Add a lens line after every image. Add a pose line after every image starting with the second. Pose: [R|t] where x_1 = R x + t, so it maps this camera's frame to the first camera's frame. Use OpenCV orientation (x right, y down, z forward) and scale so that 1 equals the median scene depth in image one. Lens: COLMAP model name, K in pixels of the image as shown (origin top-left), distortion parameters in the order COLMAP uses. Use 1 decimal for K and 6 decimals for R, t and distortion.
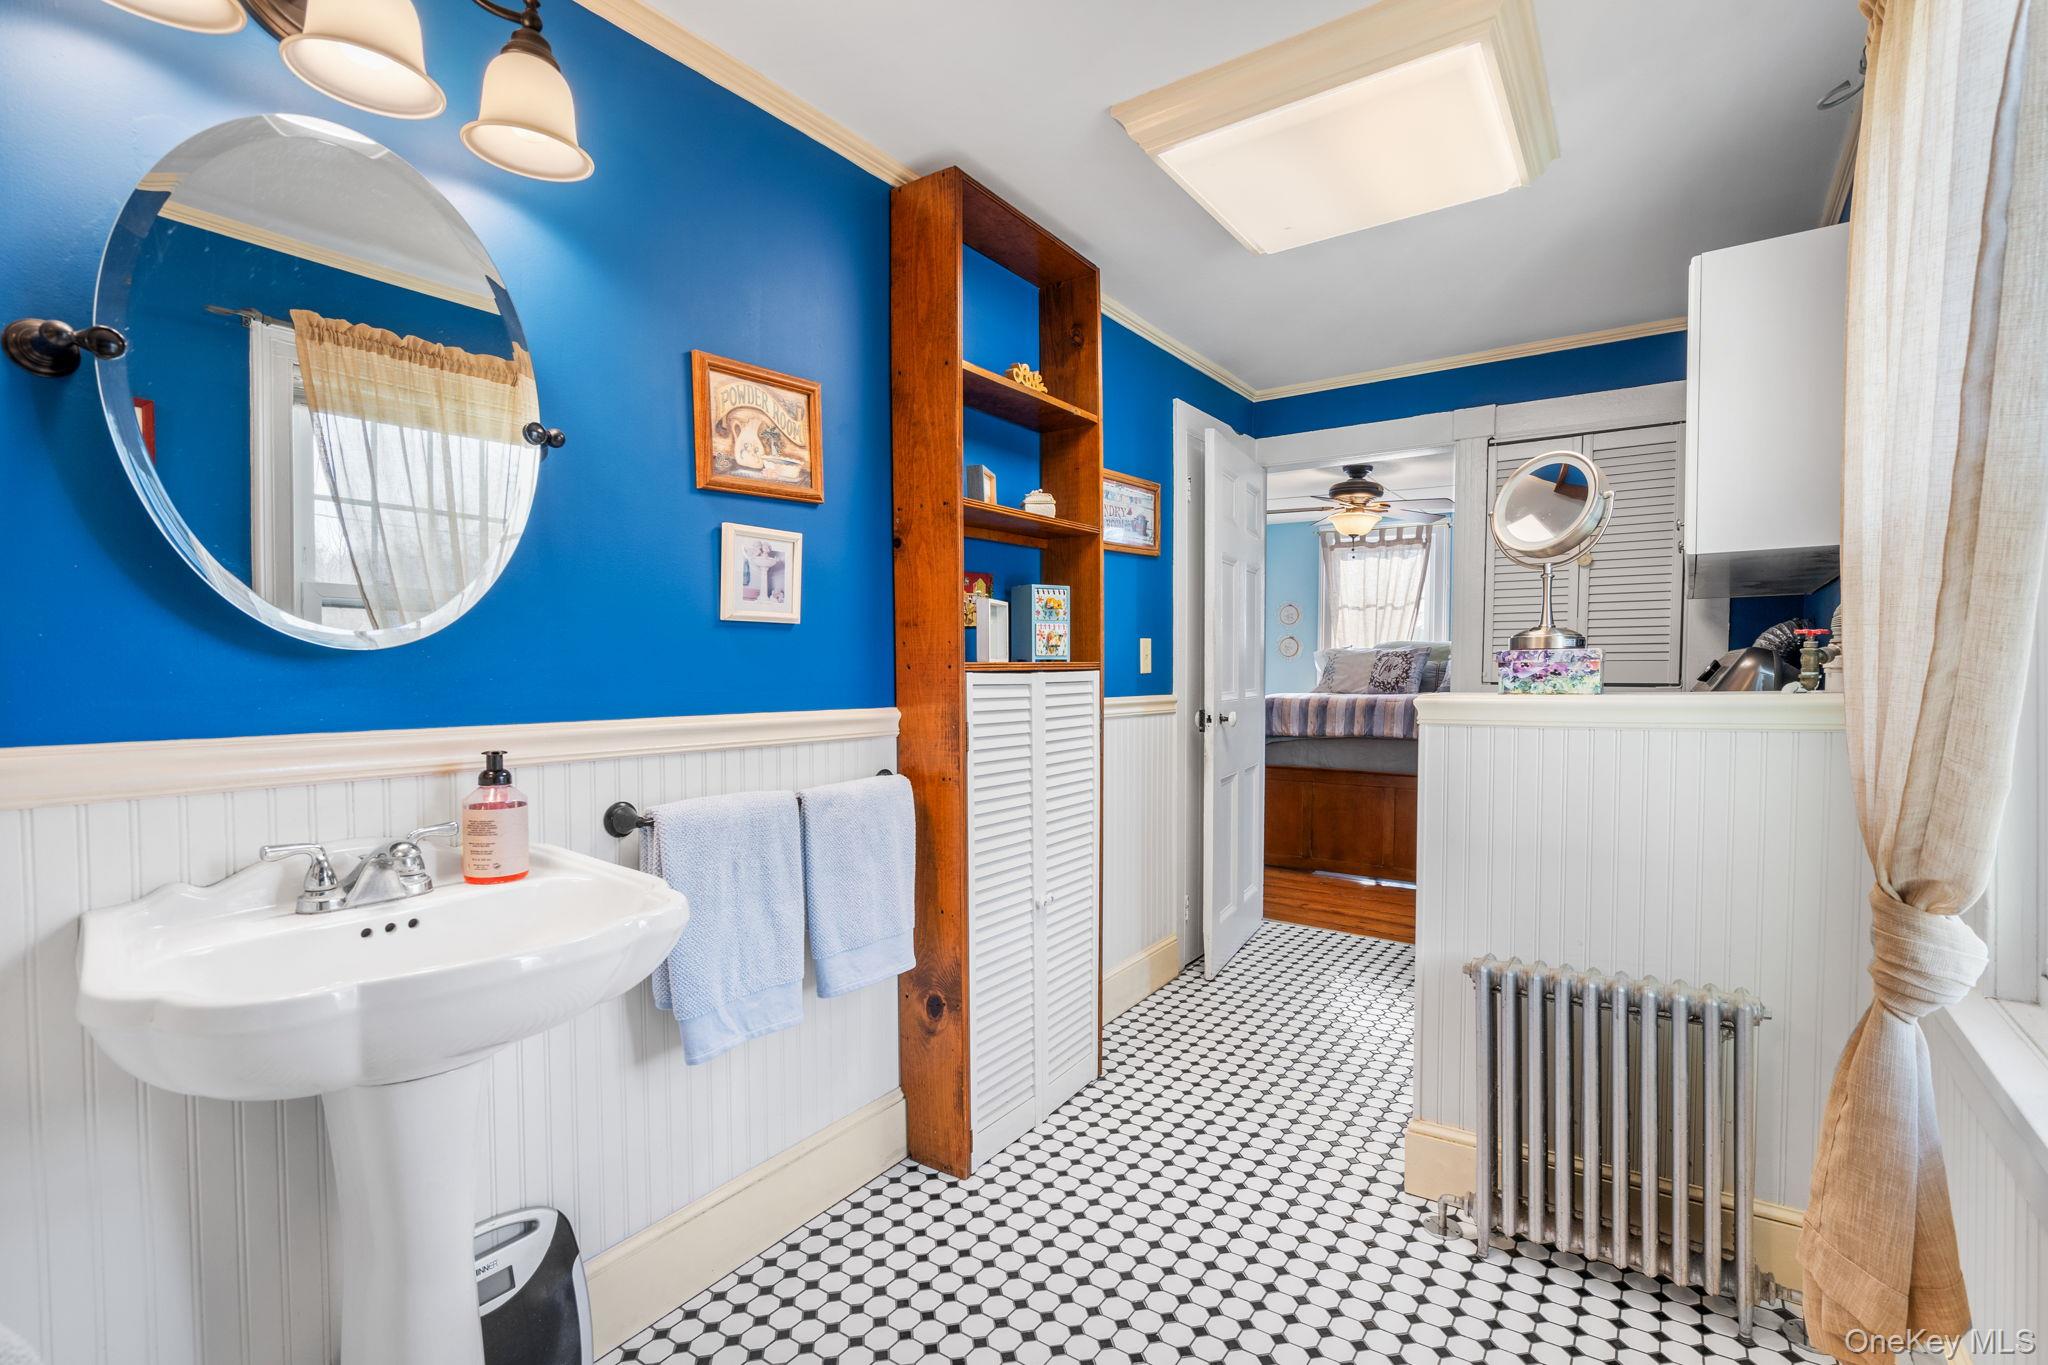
lens RADIAL K [[934.3, 0, 1026.6], [0, 934.3, 688.7], [0, 0, 1]] dist [-0.000316, 0.000187]
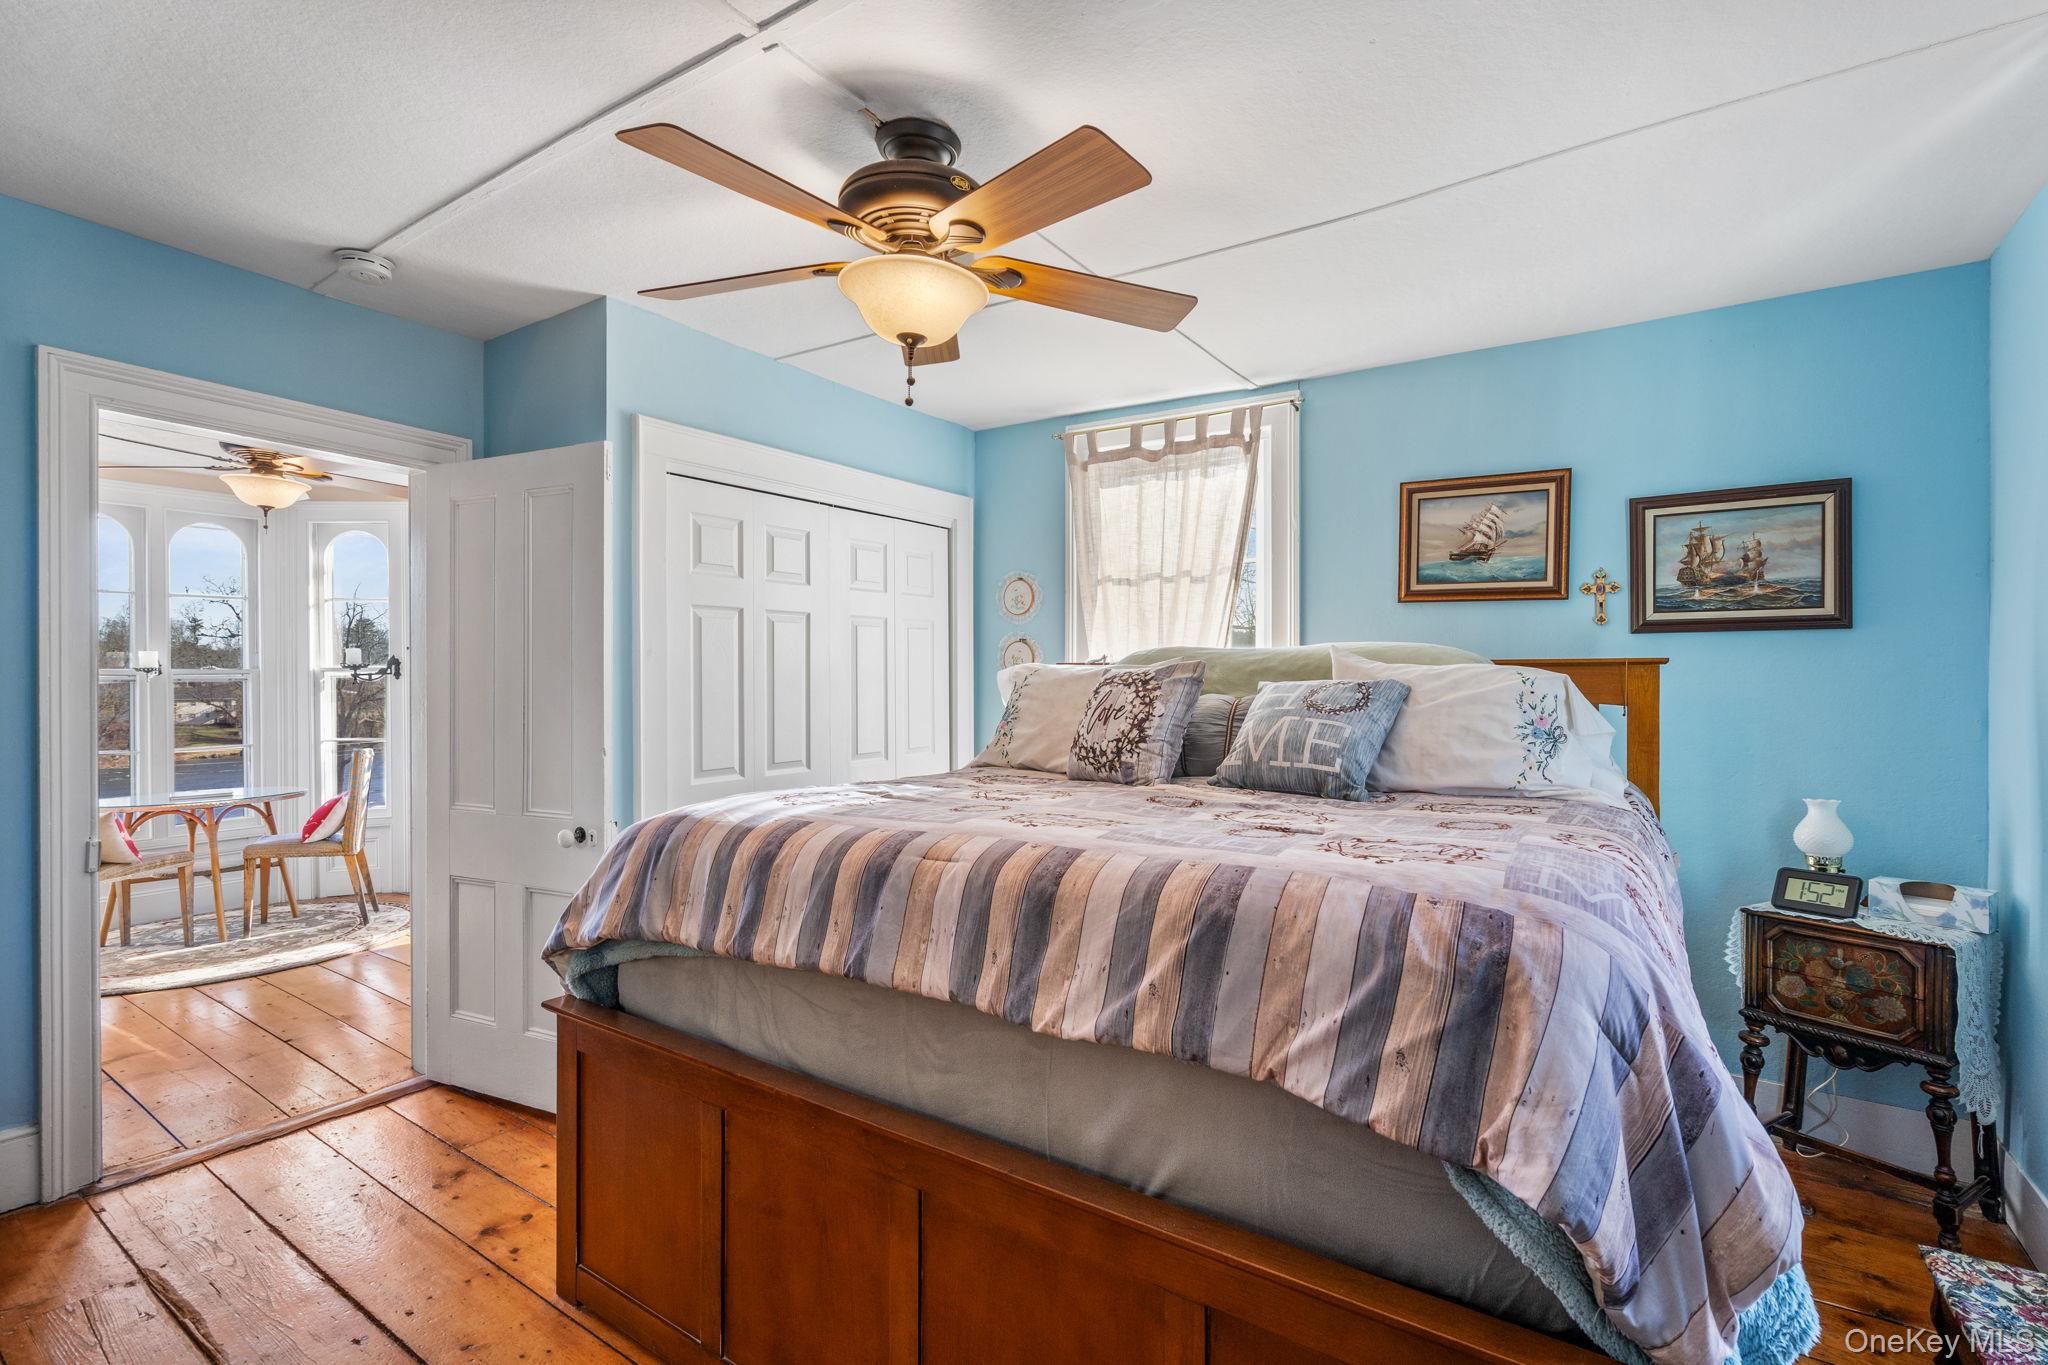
lens RADIAL K [[934.3, 0, 1020.5], [0, 934.3, 676.2], [0, 0, 1]] dist [-0.000316, 0.000187]
pose [[0.999904, -0.001420, 0.013774, 0.300357], [0.001735, 0.999737, -0.022881, -0.024957], [-0.013738, 0.022902, 0.999643, 0.519633]]
